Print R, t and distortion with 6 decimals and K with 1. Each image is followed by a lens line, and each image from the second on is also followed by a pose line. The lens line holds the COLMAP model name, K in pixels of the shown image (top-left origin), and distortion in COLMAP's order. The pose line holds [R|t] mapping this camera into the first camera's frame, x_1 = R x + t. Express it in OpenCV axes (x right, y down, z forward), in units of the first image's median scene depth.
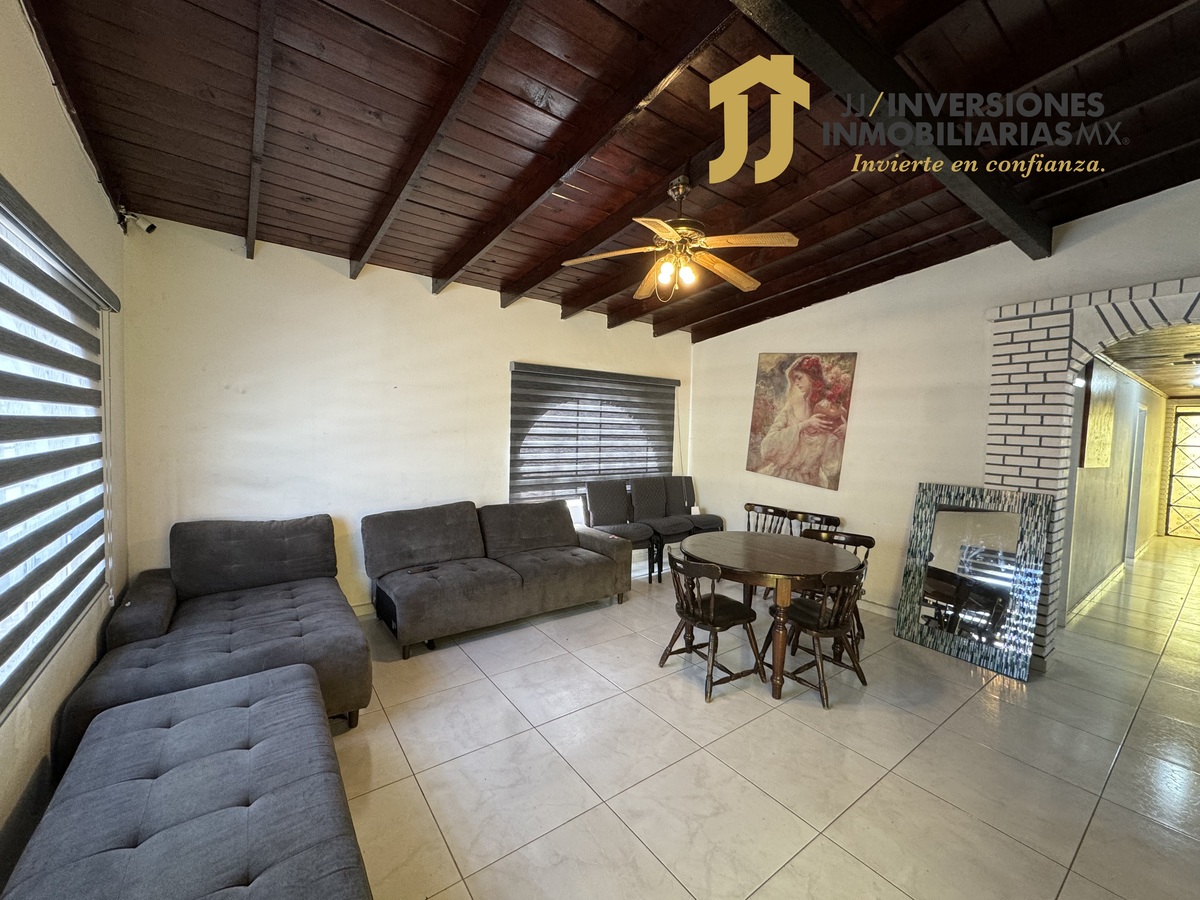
lens RADIAL K [[481.1, 0, 600.0], [0, 481.1, 450.0], [0, 0, 1]] dist [-0.000541, -0.000202]
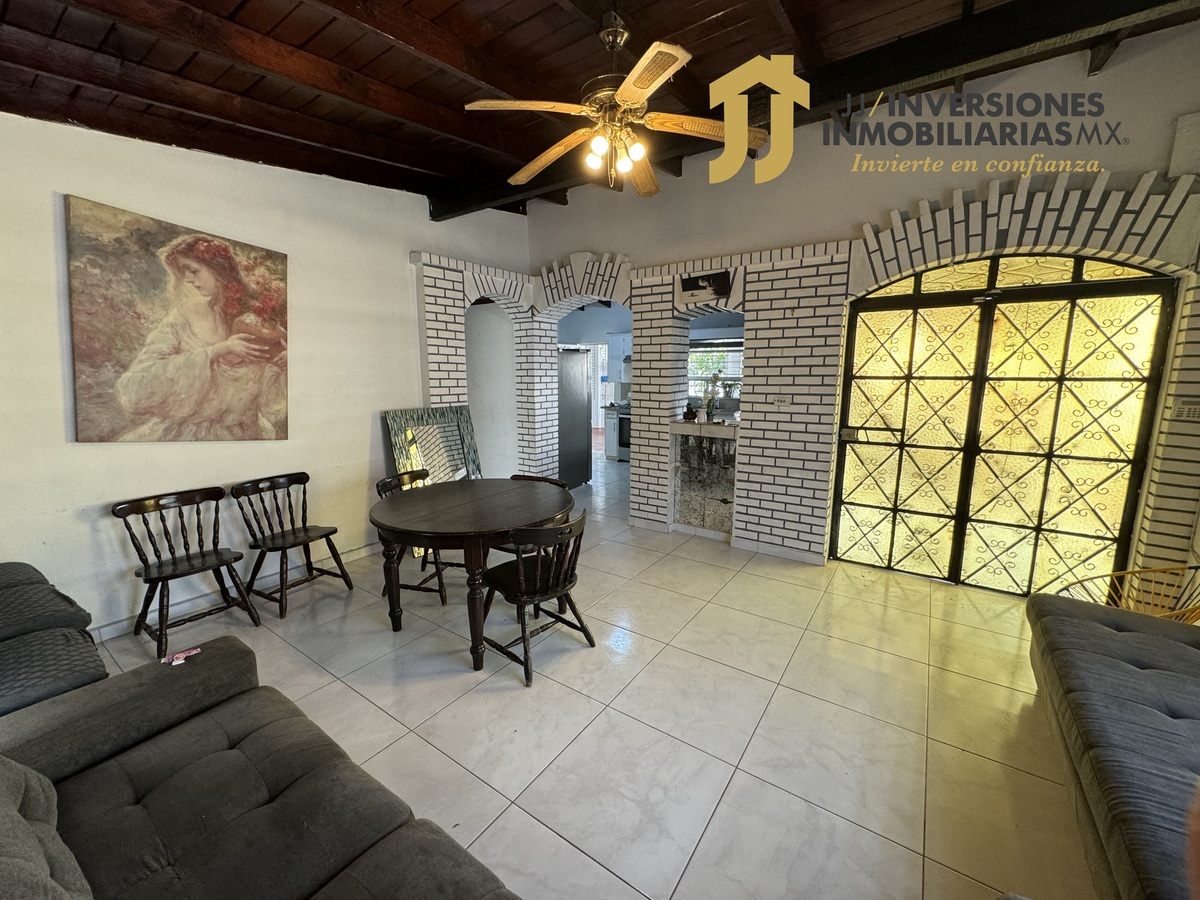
lens RADIAL K [[481.1, 0, 600.0], [0, 481.1, 450.0], [0, 0, 1]] dist [-0.000541, -0.000202]
pose [[-0.314201, -0.181965, 0.931755, -0.357602], [0.032060, 0.978866, 0.201976, -0.035415], [-0.948815, 0.093333, -0.301726, 0.732077]]
